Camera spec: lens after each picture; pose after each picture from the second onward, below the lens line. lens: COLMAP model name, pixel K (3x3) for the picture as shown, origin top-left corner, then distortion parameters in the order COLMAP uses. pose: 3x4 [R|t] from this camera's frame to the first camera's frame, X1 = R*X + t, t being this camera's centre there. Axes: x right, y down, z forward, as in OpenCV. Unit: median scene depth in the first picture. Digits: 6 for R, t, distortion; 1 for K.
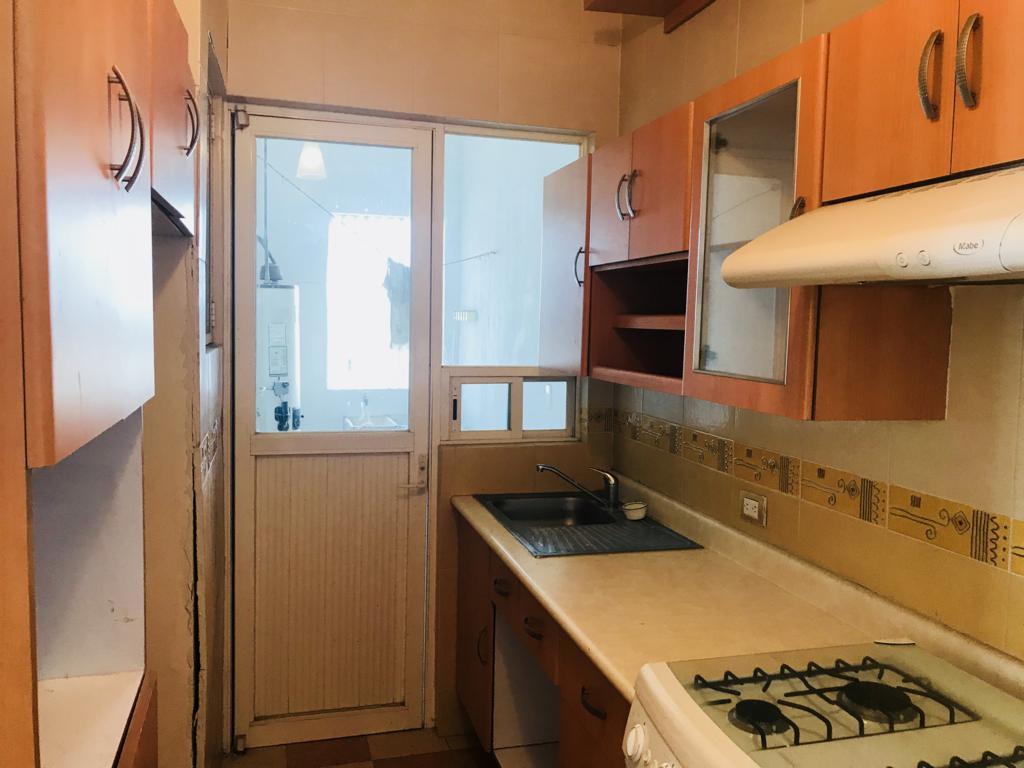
lens RADIAL K [[854.2, 0, 512.0], [0, 854.2, 384.0], [0, 0, 1]] dist [0.059475, -0.012355]
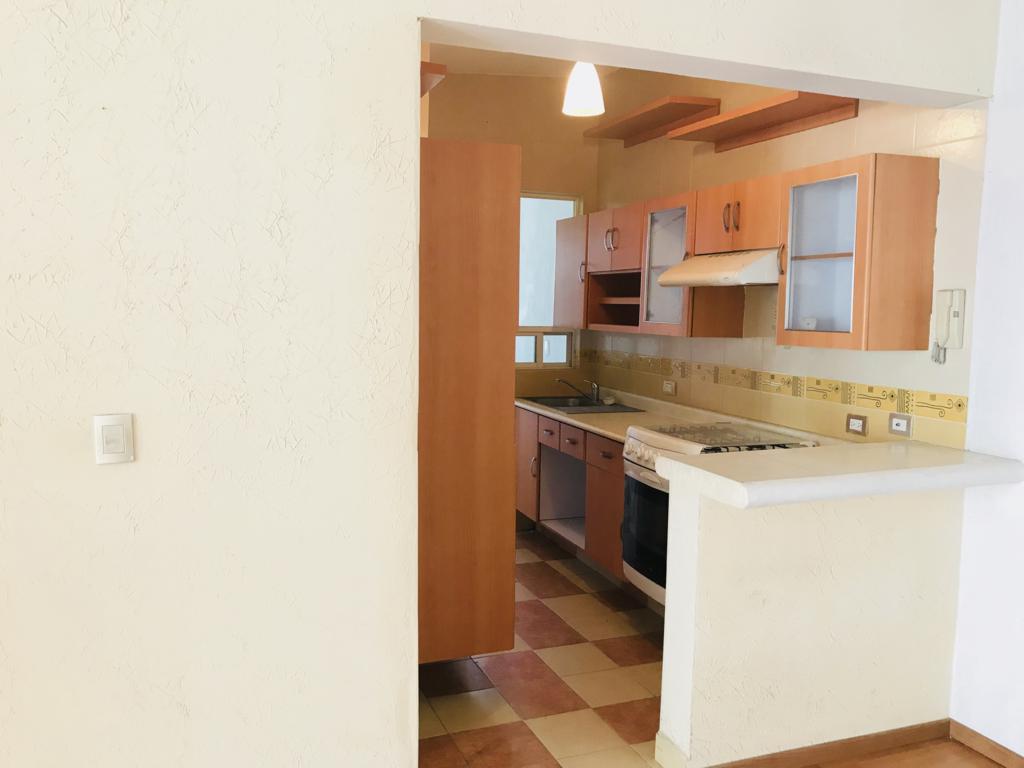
lens RADIAL K [[854.2, 0, 512.0], [0, 854.2, 384.0], [0, 0, 1]] dist [0.059475, -0.012355]
pose [[0.995877, -0.007801, 0.090383, -0.279905], [0.006046, 0.999788, 0.019671, 0.083644], [-0.090518, -0.019043, 0.995713, -1.000322]]
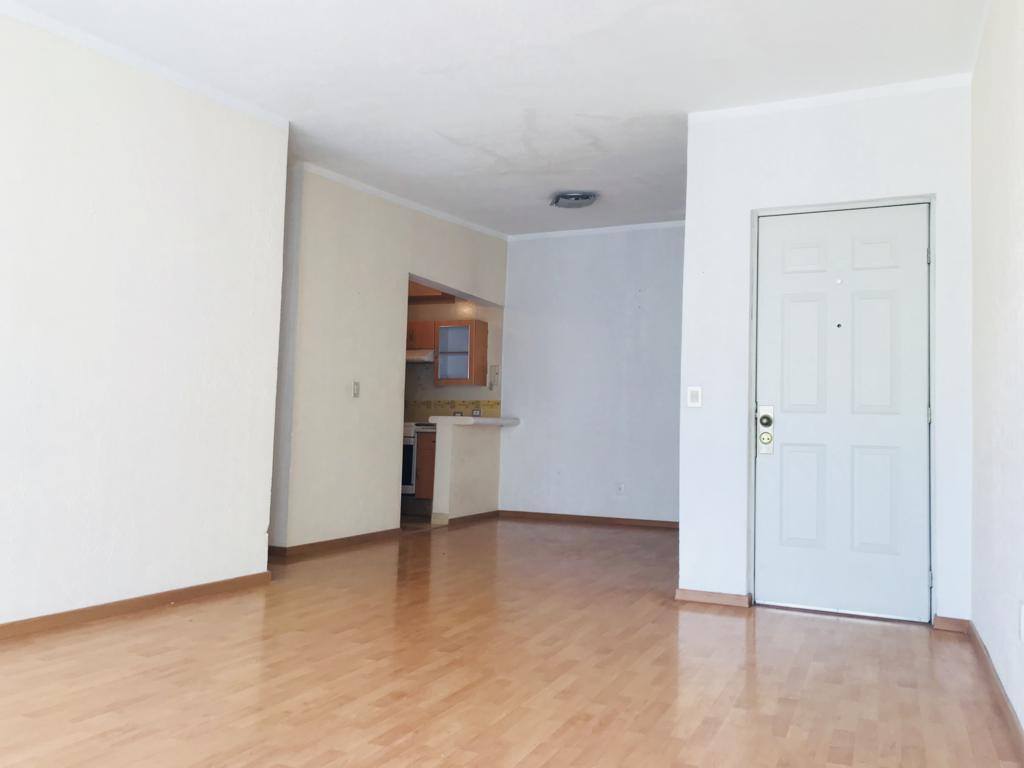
lens RADIAL K [[854.2, 0, 512.0], [0, 854.2, 384.0], [0, 0, 1]] dist [0.059475, -0.012355]
pose [[0.645381, 0.044827, 0.762544, -2.469582], [0.045940, 0.994192, -0.097326, 0.446016], [-0.762478, 0.097843, 0.639574, -2.344302]]
